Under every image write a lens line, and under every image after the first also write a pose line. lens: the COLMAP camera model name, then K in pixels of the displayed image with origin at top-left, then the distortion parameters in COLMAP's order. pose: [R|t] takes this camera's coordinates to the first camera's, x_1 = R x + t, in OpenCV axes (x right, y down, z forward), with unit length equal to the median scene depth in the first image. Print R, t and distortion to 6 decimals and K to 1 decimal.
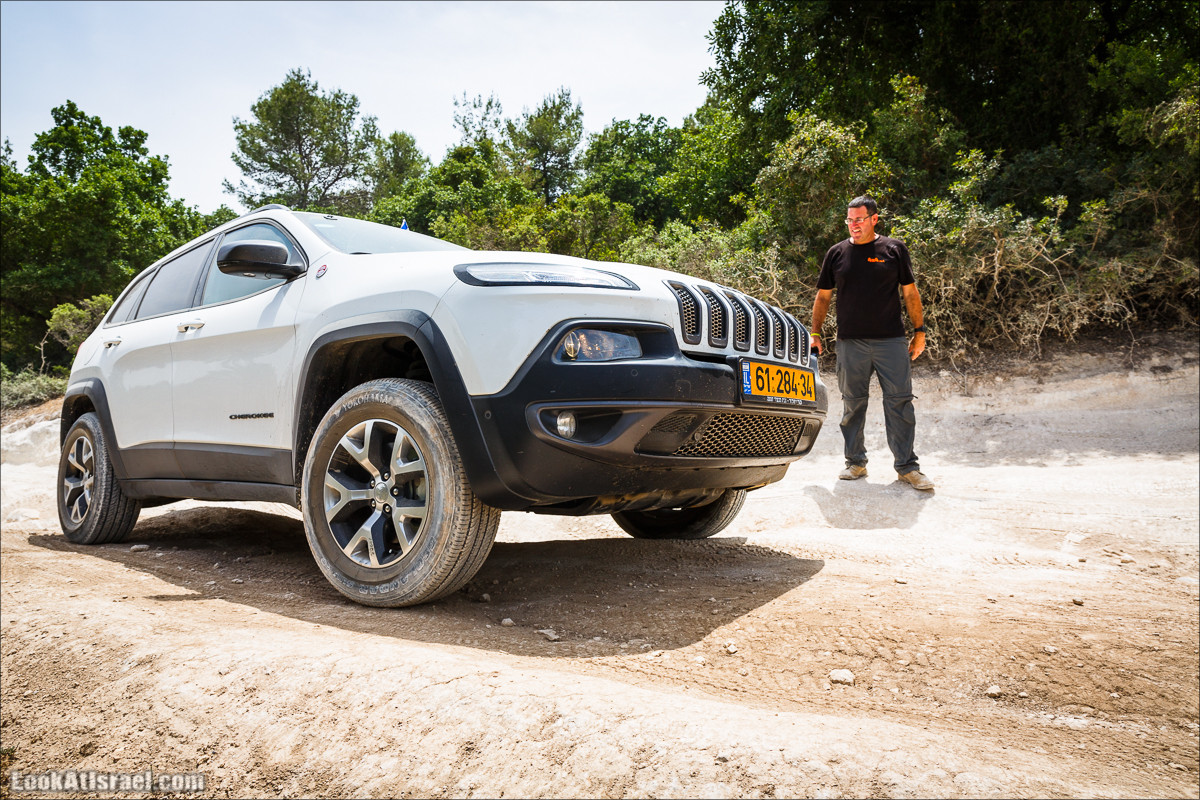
lens RADIAL K [[795.3, 0, 600.0], [0, 795.3, 400.0], [0, 0, 1]] dist [-0.038559, 0.005580]
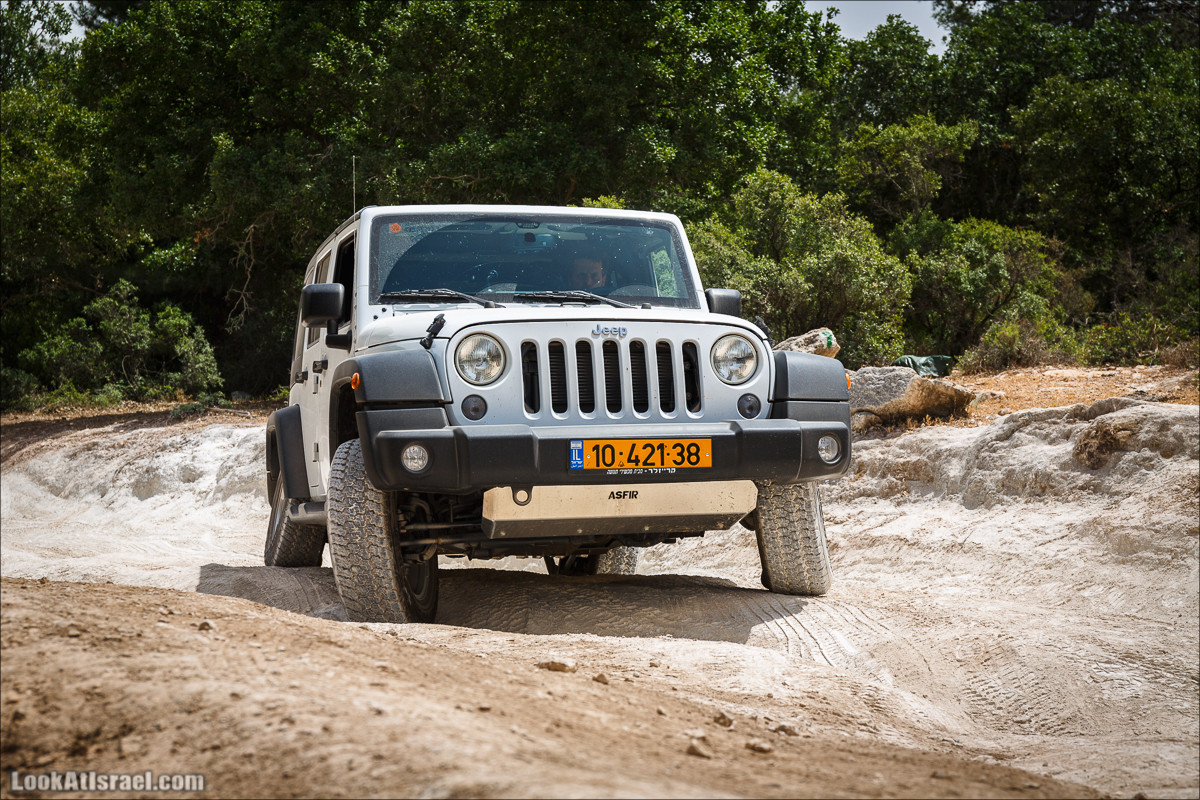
lens RADIAL K [[2144.0, 0, 603.8], [0, 2144.0, 378.6], [0, 0, 1]] dist [-0.029427, -0.259872]
pose [[0.841557, 0.078477, -0.534438, -0.000311], [-0.123167, 0.991205, -0.048396, 0.016750], [0.525939, 0.106553, 0.843821, 0.014835]]
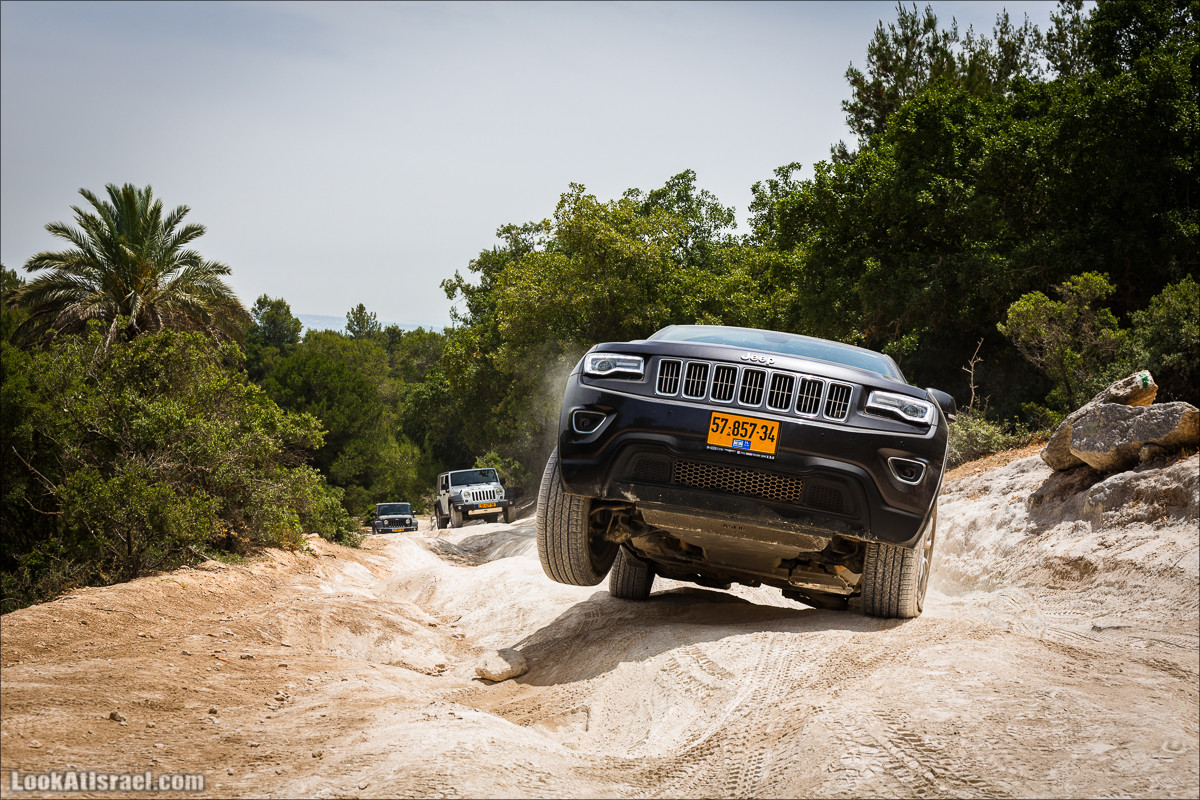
lens RADIAL K [[1437.3, 0, 595.7], [0, 1437.3, 366.8], [0, 0, 1]] dist [-0.021140, -0.062277]
pose [[0.482088, -0.010798, -0.876056, 0.050022], [-0.056115, 0.997490, -0.043174, -0.005931], [0.874324, 0.069973, 0.480272, 0.180264]]
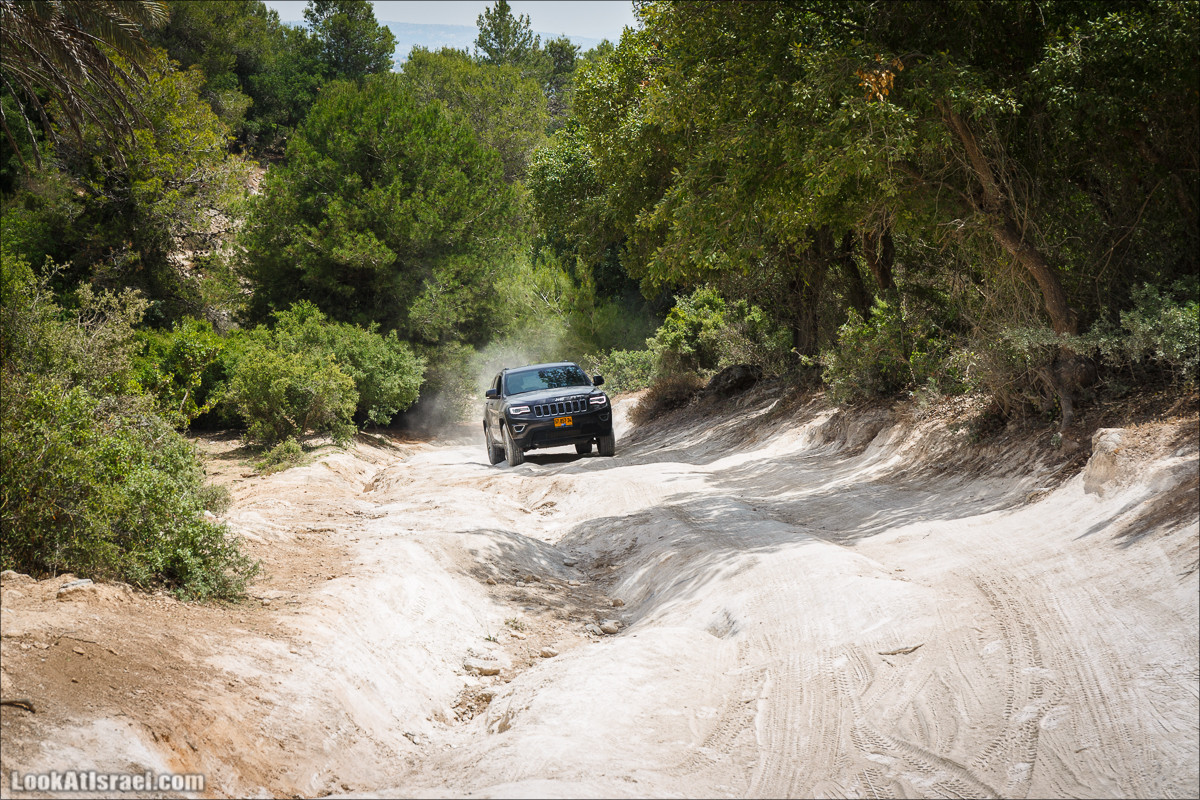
lens RADIAL K [[2503.8, 0, 576.4], [0, 2503.8, 399.5], [0, 0, 1]] dist [-0.023783, 0.152814]
pose [[0.352864, 0.093127, -0.931029, -0.316554], [-0.055648, 0.995362, 0.078471, -0.025934], [0.934018, 0.024121, 0.356410, 0.402184]]
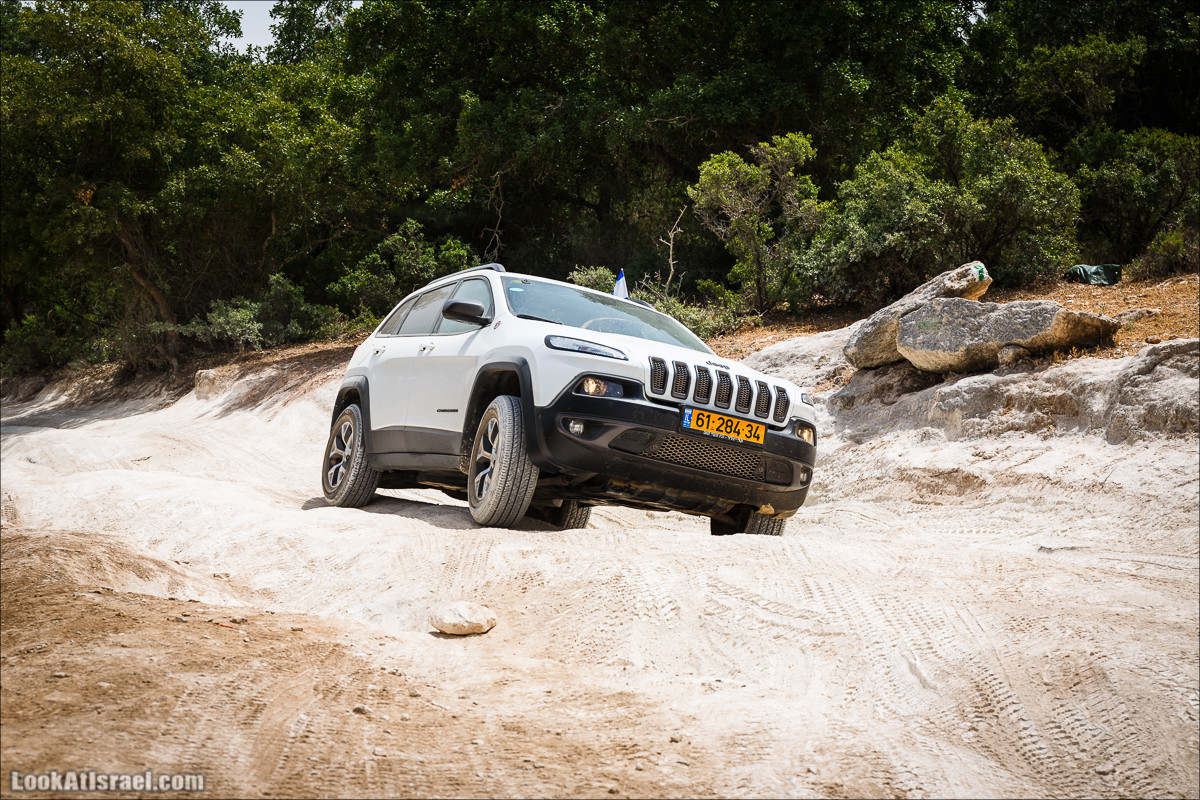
lens RADIAL K [[1796.3, 0, 614.4], [0, 1796.3, 396.8], [0, 0, 1]] dist [-0.034508, -0.064572]
pose [[0.764790, 0.080248, -0.639262, -0.013233], [-0.073978, 0.996588, 0.036599, -0.006480], [0.640018, 0.019301, 0.768118, 0.084396]]
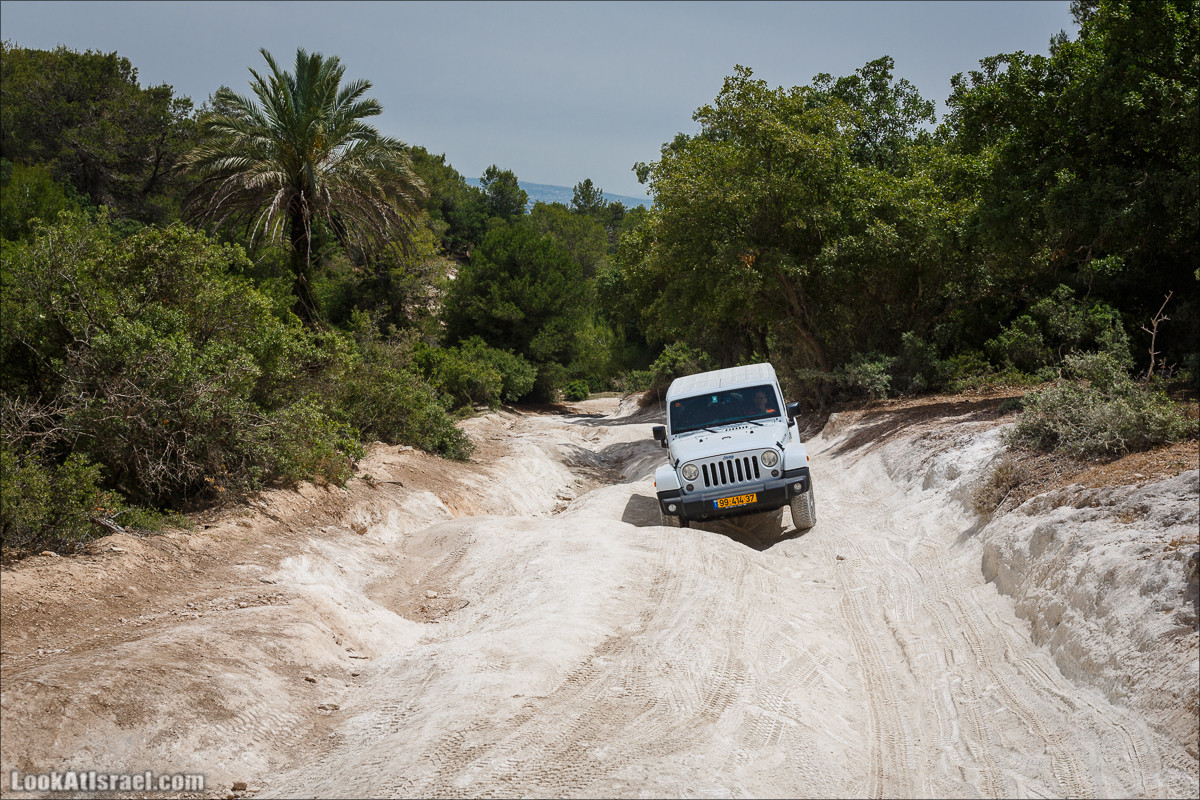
lens RADIAL K [[1388.0, 0, 641.4], [0, 1388.0, 401.7], [0, 0, 1]] dist [-0.041576, 0.022969]
pose [[0.364663, 0.116068, -0.923877, -0.066007], [-0.114451, 0.990264, 0.079234, -0.039279], [0.924079, 0.076845, 0.374397, 0.311134]]
